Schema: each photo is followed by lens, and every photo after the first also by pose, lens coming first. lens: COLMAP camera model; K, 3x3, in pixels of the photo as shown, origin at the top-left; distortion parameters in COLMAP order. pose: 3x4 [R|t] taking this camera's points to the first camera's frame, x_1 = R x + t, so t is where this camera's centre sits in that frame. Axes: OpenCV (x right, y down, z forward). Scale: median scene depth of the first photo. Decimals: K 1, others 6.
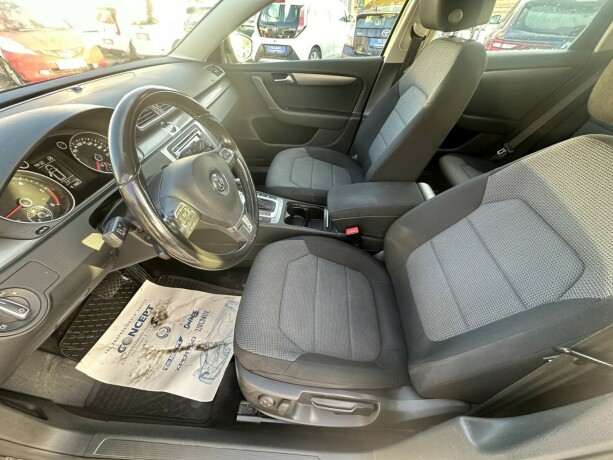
lens RADIAL K [[241.1, 0, 306.5], [0, 241.1, 230.0], [0, 0, 1]] dist [-0.007542, 0.000126]
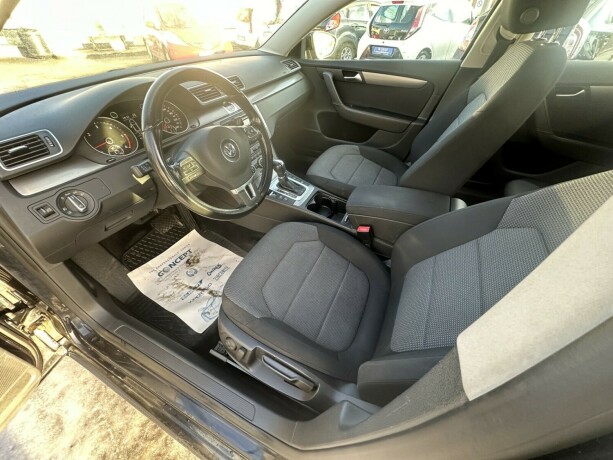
lens RADIAL K [[241.1, 0, 306.5], [0, 241.1, 230.0], [0, 0, 1]] dist [-0.007542, 0.000126]
pose [[0.928168, 0.247657, -0.277794, 0.225056], [-0.248421, 0.968089, 0.033036, 0.029792], [0.277111, 0.038348, 0.960072, -0.024144]]
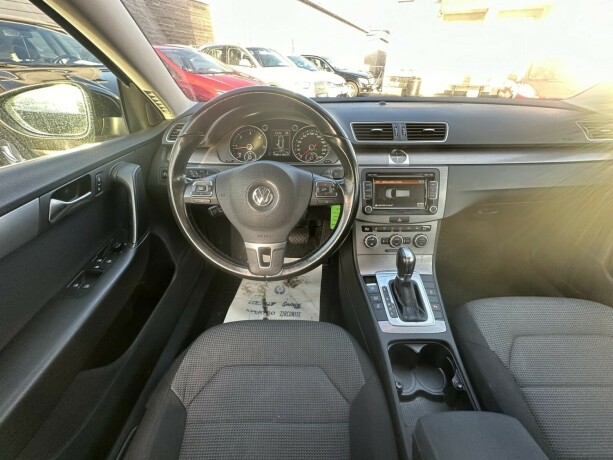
lens RADIAL K [[241.1, 0, 306.5], [0, 241.1, 230.0], [0, 0, 1]] dist [-0.007542, 0.000126]
pose [[0.063620, 0.552051, -0.831380, 0.232413], [-0.669444, 0.641441, 0.374699, -0.287928], [0.740134, 0.532723, 0.410375, 0.427011]]
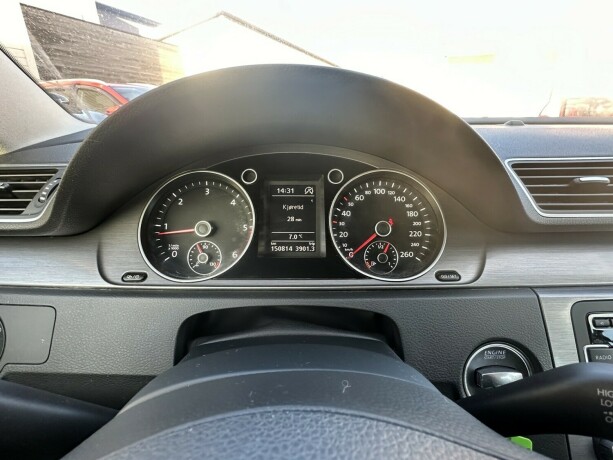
lens RADIAL K [[309.8, 0, 306.5], [0, 309.8, 230.0], [0, 0, 1]] dist [0.000664, 0.000099]
pose [[0.102000, 0.335213, -0.936605, -0.223023], [-0.669444, 0.719554, 0.184625, -0.188493], [0.735826, 0.608173, 0.297801, 0.449331]]
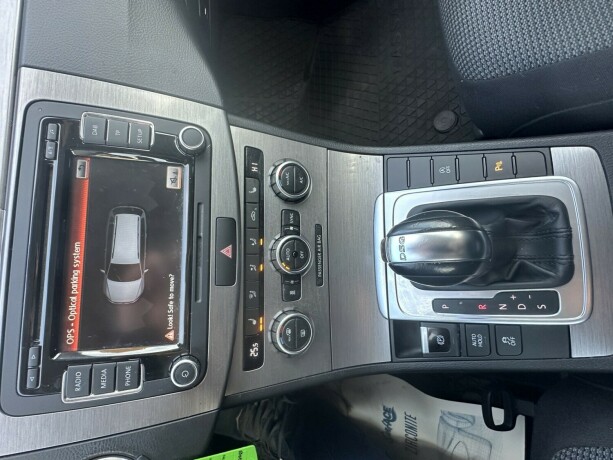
lens RADIAL K [[309.8, 0, 306.5], [0, 309.8, 230.0], [0, 0, 1]] dist [0.000664, 0.000099]
pose [[0.743111, -0.138144, -0.654754, -0.123337], [0.531783, 0.715849, 0.452511, -0.322071], [0.406193, -0.684453, 0.605418, 0.781133]]
